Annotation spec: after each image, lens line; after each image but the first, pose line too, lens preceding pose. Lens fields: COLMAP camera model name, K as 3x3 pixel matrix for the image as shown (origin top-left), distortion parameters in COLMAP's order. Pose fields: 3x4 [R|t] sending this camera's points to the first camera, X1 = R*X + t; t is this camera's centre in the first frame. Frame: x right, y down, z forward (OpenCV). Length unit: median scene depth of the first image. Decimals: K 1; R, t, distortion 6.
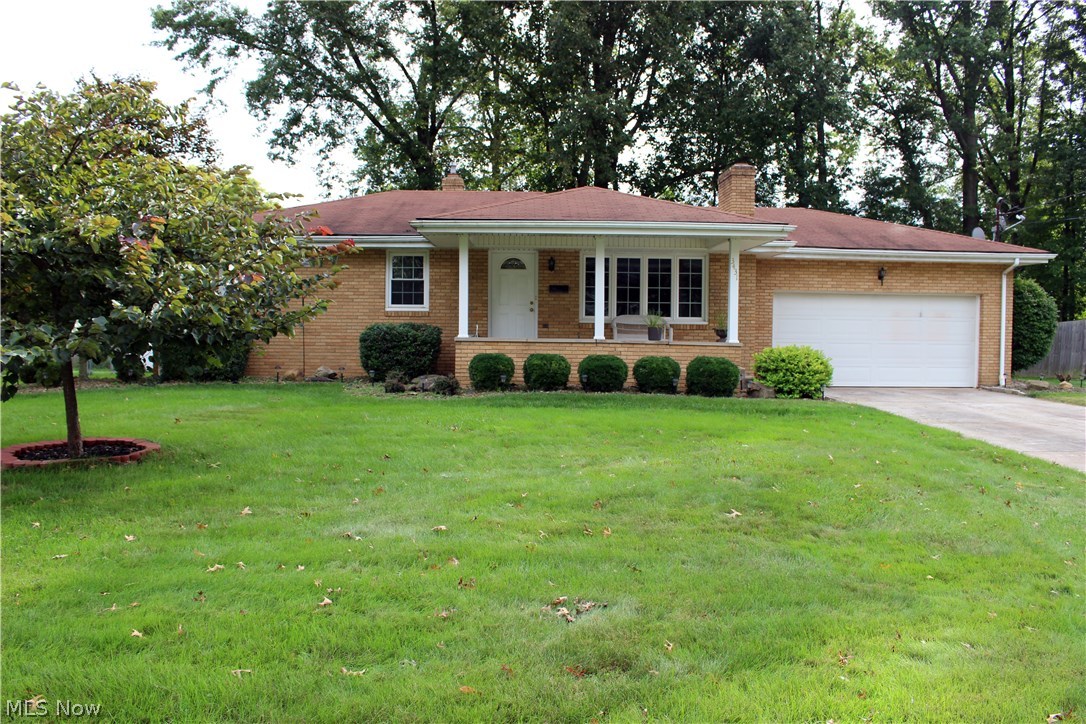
lens RADIAL K [[898.0, 0, 544.3], [0, 898.0, 367.6], [0, 0, 1]] dist [-0.156078, 0.124673]
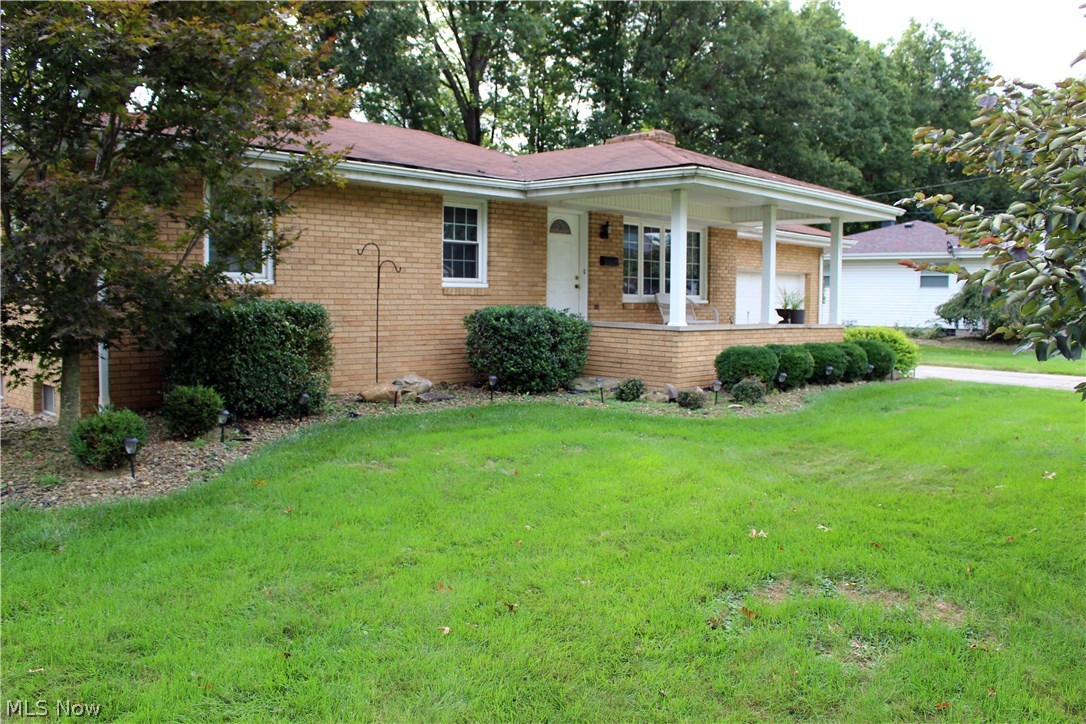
lens RADIAL K [[898.0, 0, 544.3], [0, 898.0, 367.6], [0, 0, 1]] dist [-0.156078, 0.124673]
pose [[0.712042, -0.058289, 0.699713, -0.594493], [0.031049, 0.998187, 0.051557, -0.034778], [-0.701450, -0.014985, 0.712561, 0.458277]]
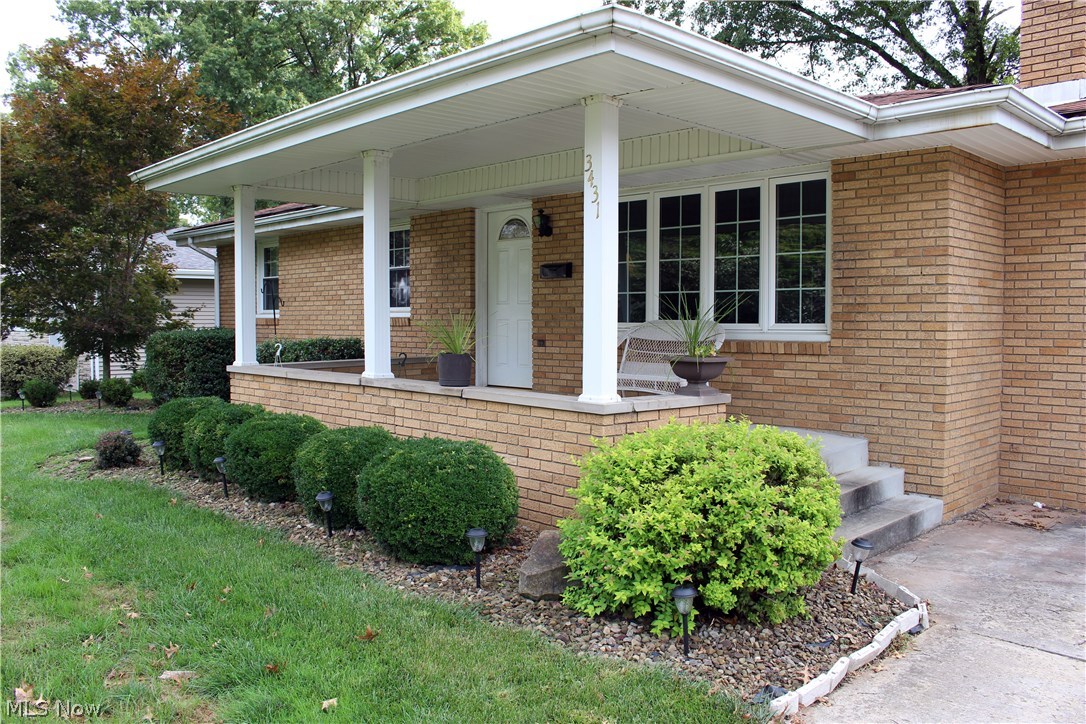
lens RADIAL K [[898.0, 0, 544.3], [0, 898.0, 367.6], [0, 0, 1]] dist [-0.156078, 0.124673]
pose [[0.676525, 0.030017, -0.735808, 0.388084], [-0.029185, 0.999477, 0.013939, -0.038973], [0.735841, 0.012045, 0.677047, 0.643016]]
